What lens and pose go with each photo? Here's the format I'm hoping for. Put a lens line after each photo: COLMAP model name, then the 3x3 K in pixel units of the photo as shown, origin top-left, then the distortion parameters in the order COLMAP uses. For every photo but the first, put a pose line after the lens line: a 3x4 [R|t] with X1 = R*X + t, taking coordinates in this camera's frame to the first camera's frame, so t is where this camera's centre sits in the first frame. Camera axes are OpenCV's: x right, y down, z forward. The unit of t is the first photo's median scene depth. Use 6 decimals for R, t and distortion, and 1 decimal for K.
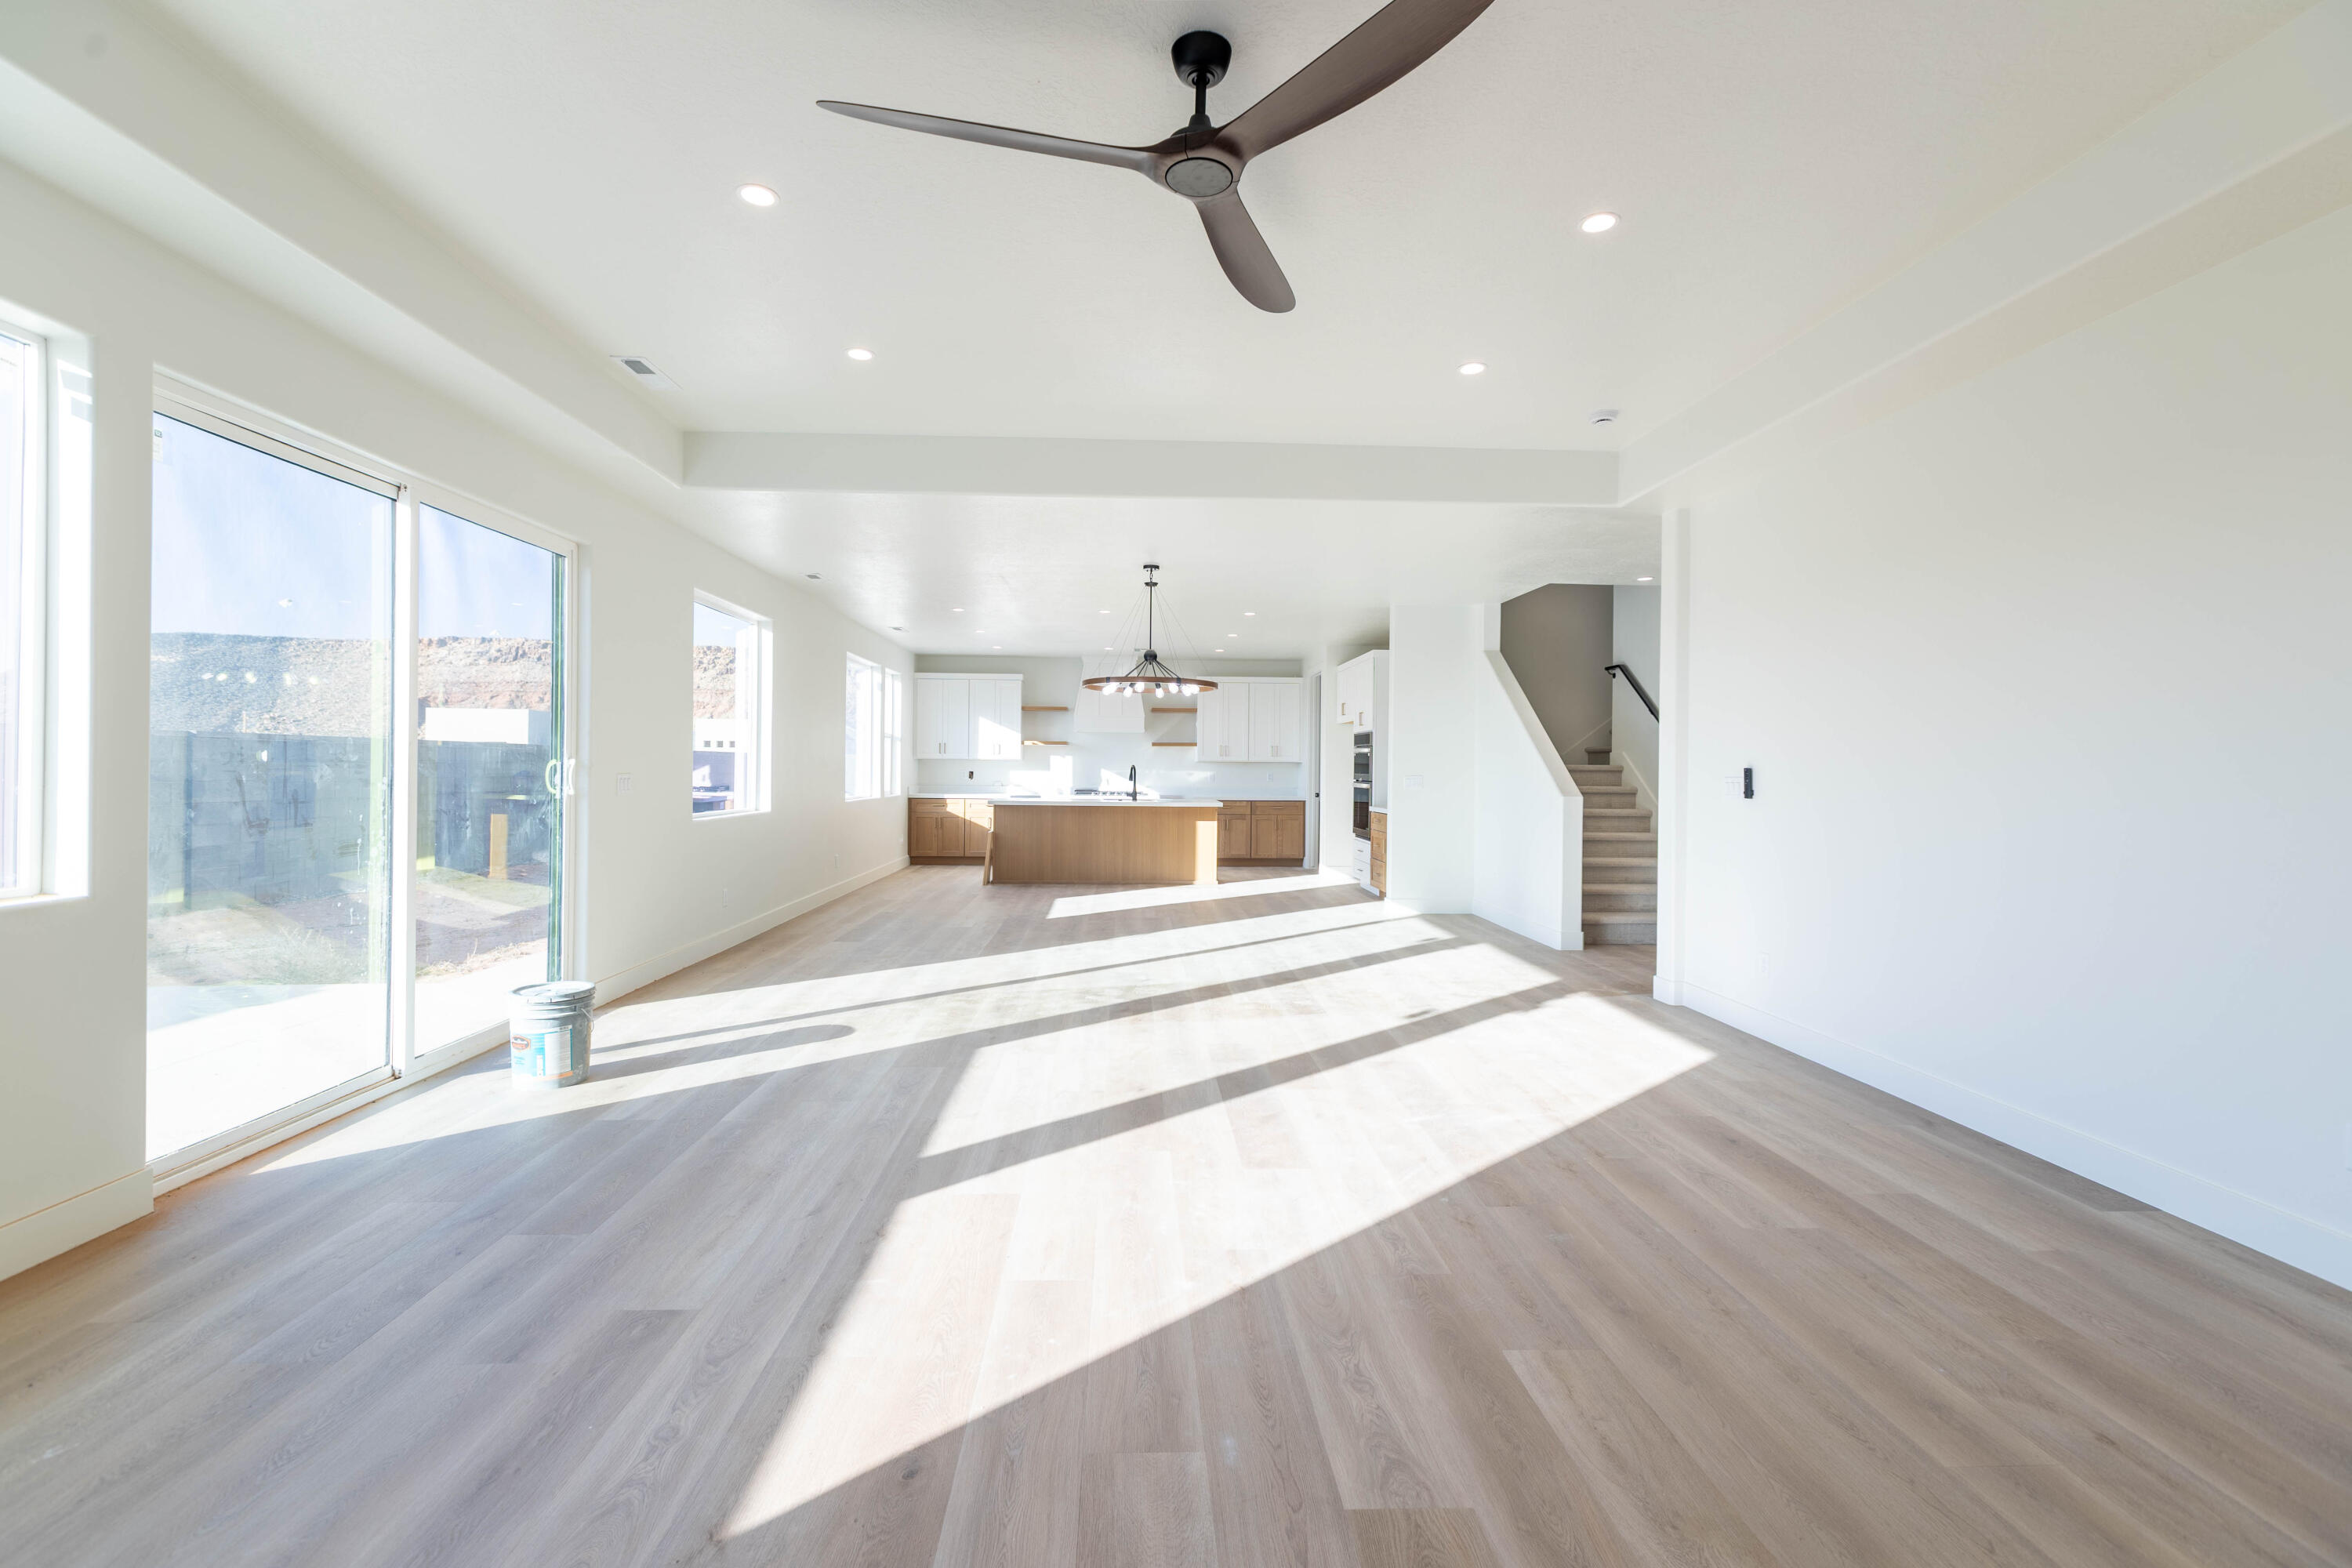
lens RADIAL K [[1052.7, 0, 1177.1], [0, 1052.7, 773.8], [0, 0, 1]] dist [-0.000801, -0.000511]
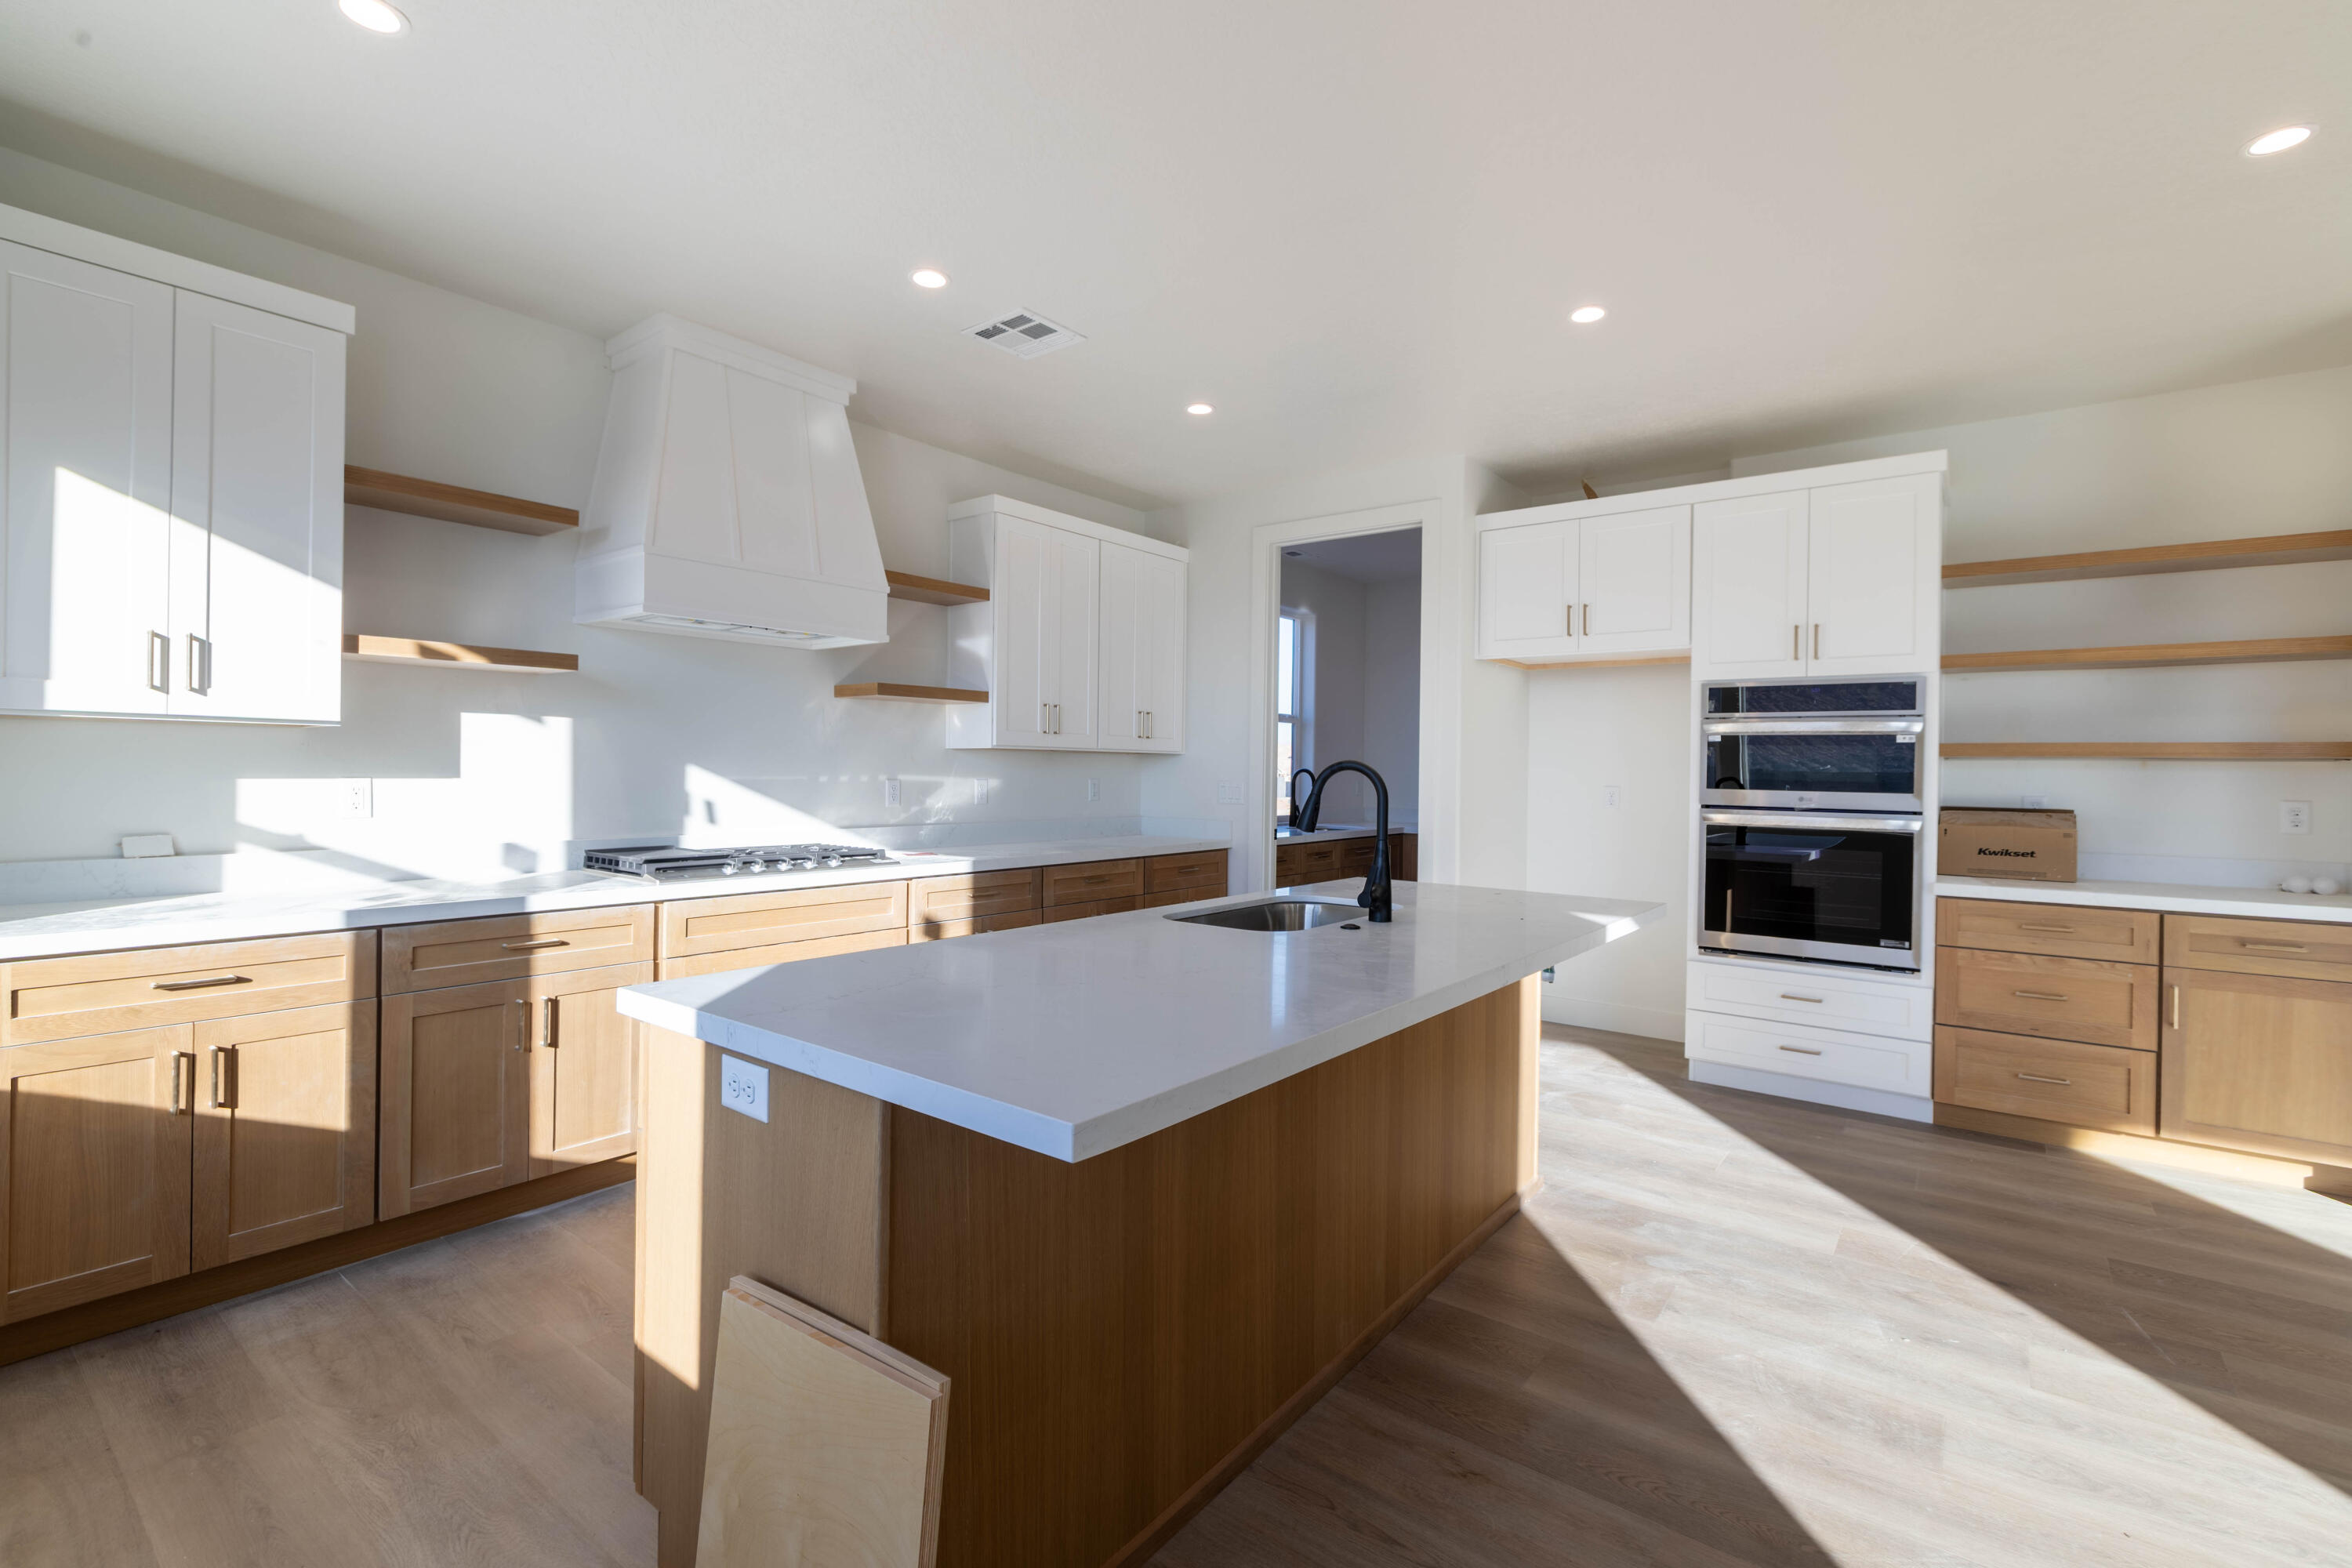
lens RADIAL K [[1052.7, 0, 1177.1], [0, 1052.7, 773.8], [0, 0, 1]] dist [-0.000801, -0.000511]
pose [[0.650109, -0.001905, 0.759839, -0.195843], [-0.006662, 0.999944, 0.008207, -0.006850], [-0.759812, -0.010397, 0.650060, 0.739003]]
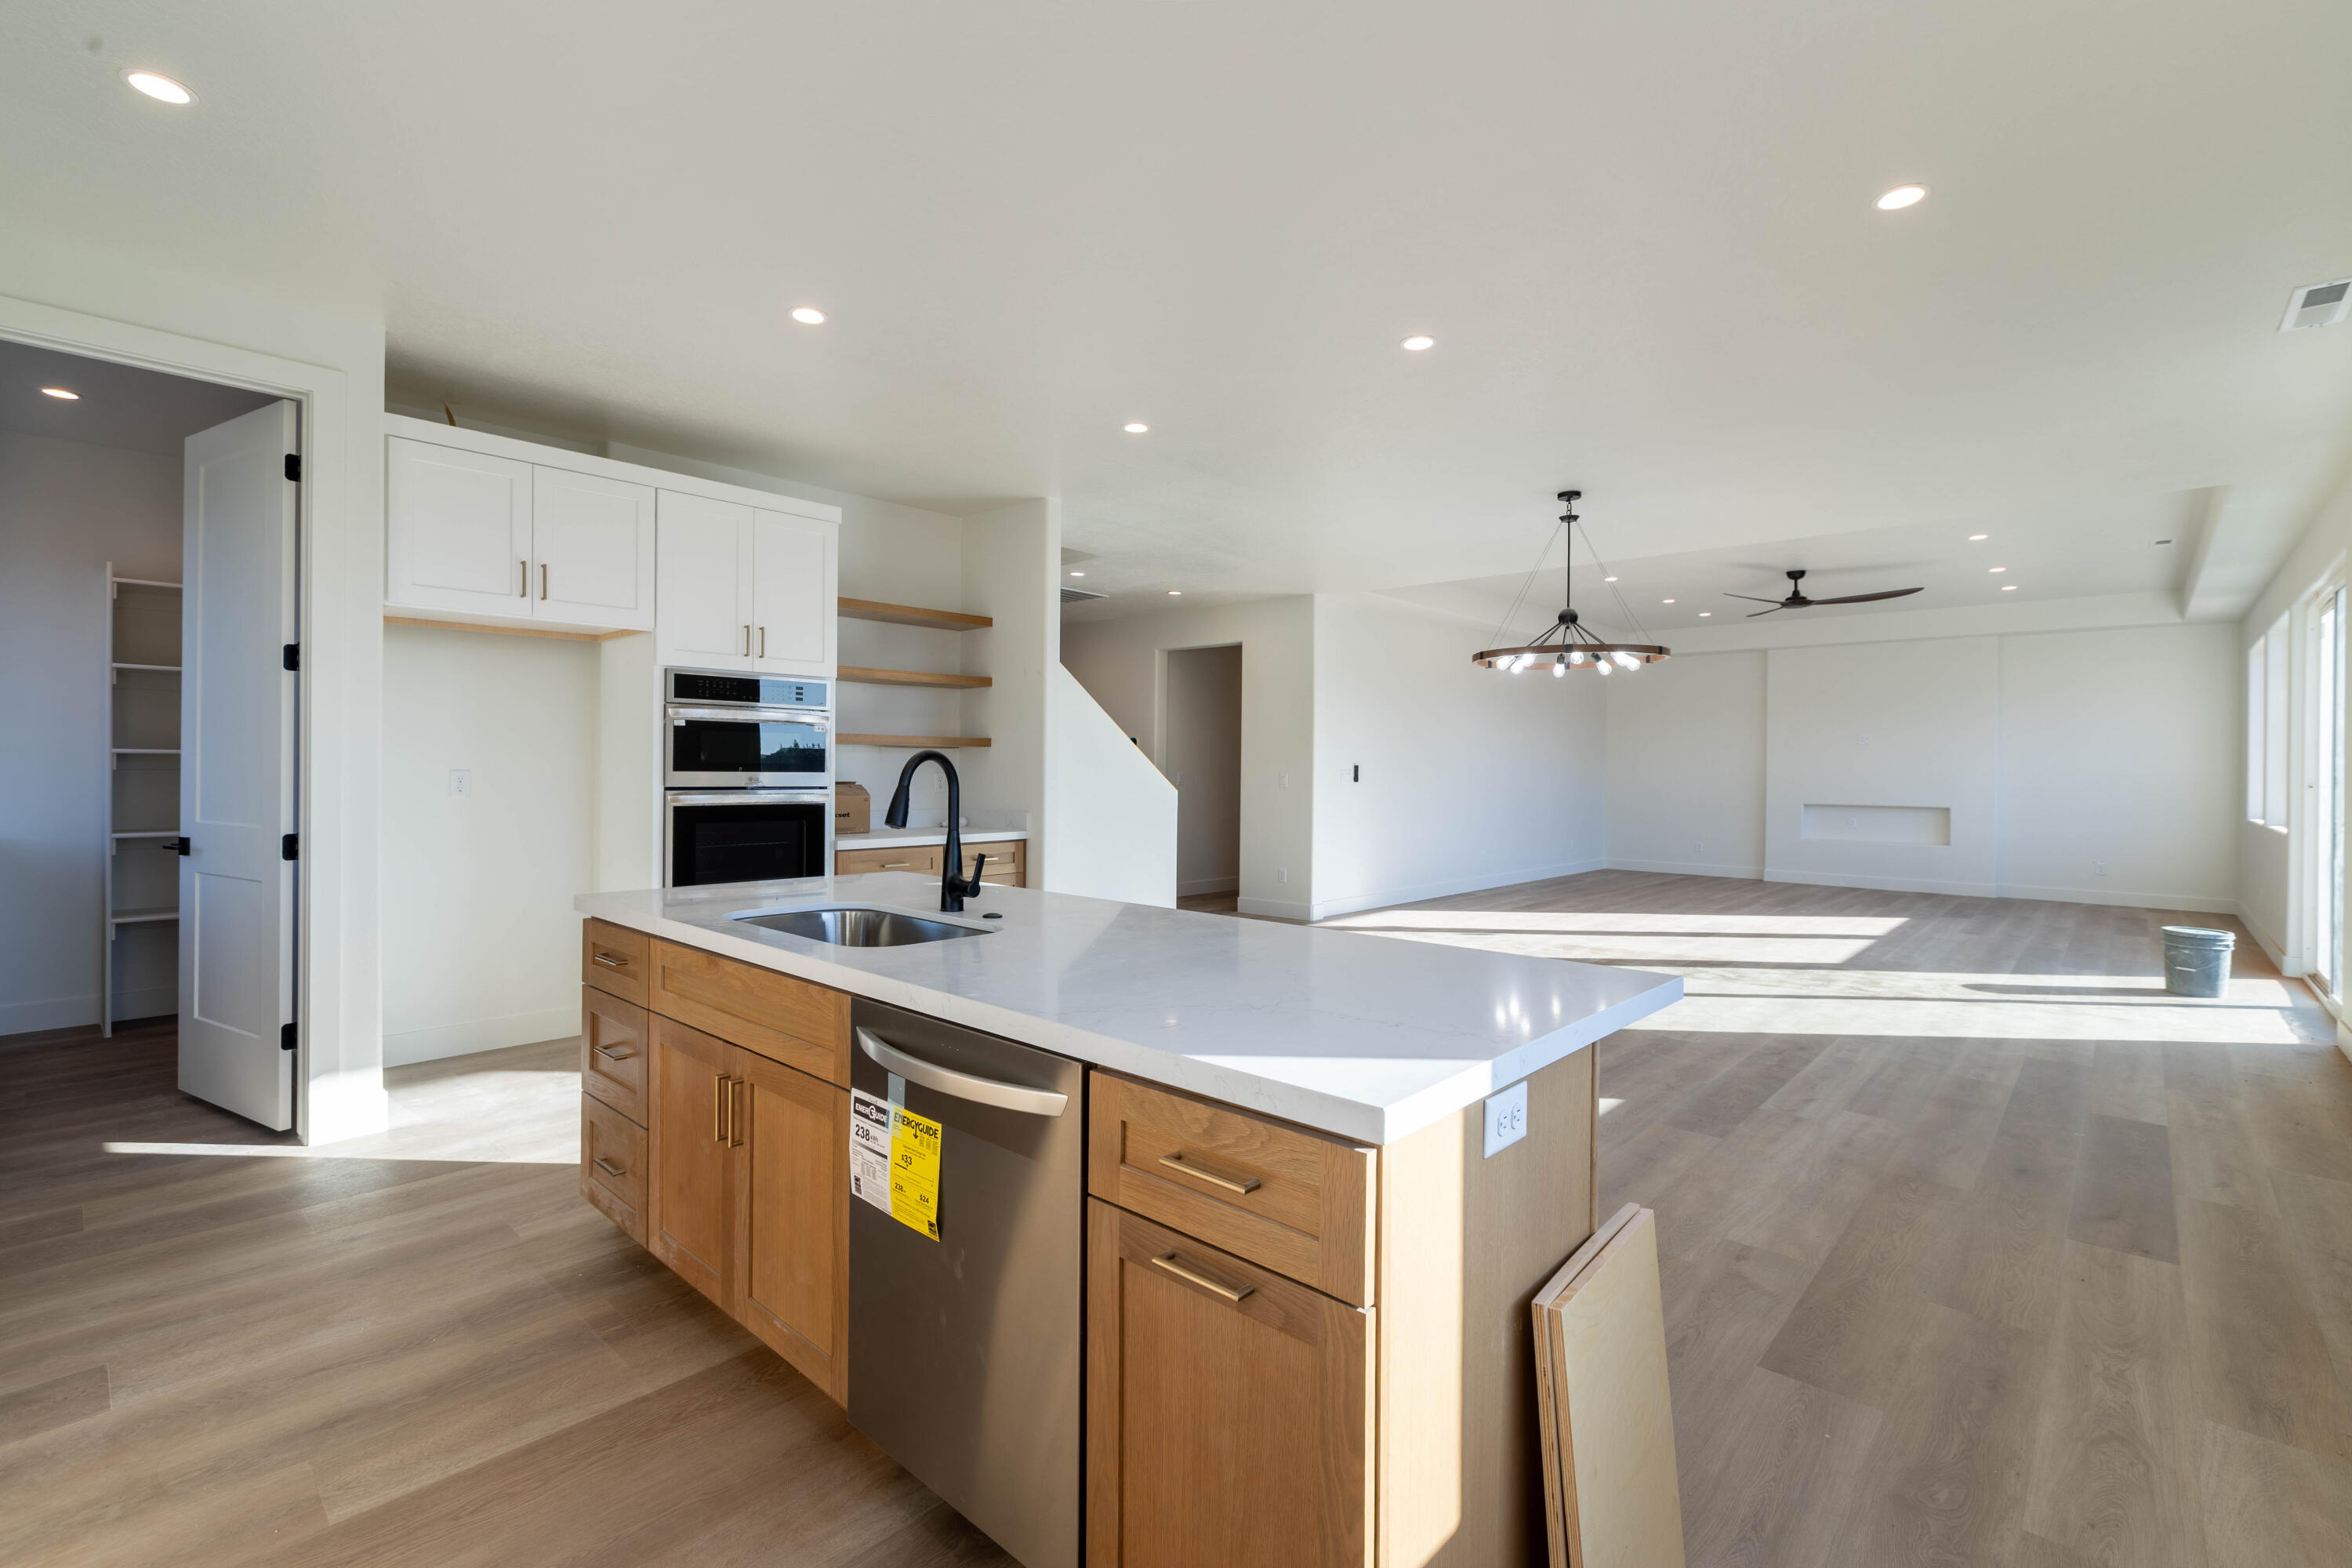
lens RADIAL K [[1052.7, 0, 1177.1], [0, 1052.7, 773.8], [0, 0, 1]] dist [-0.000801, -0.000511]
pose [[-0.706120, -0.019131, 0.707834, -0.191466], [-0.012015, 0.999815, 0.015037, -0.006860], [-0.707990, 0.002114, -0.706219, 0.934178]]
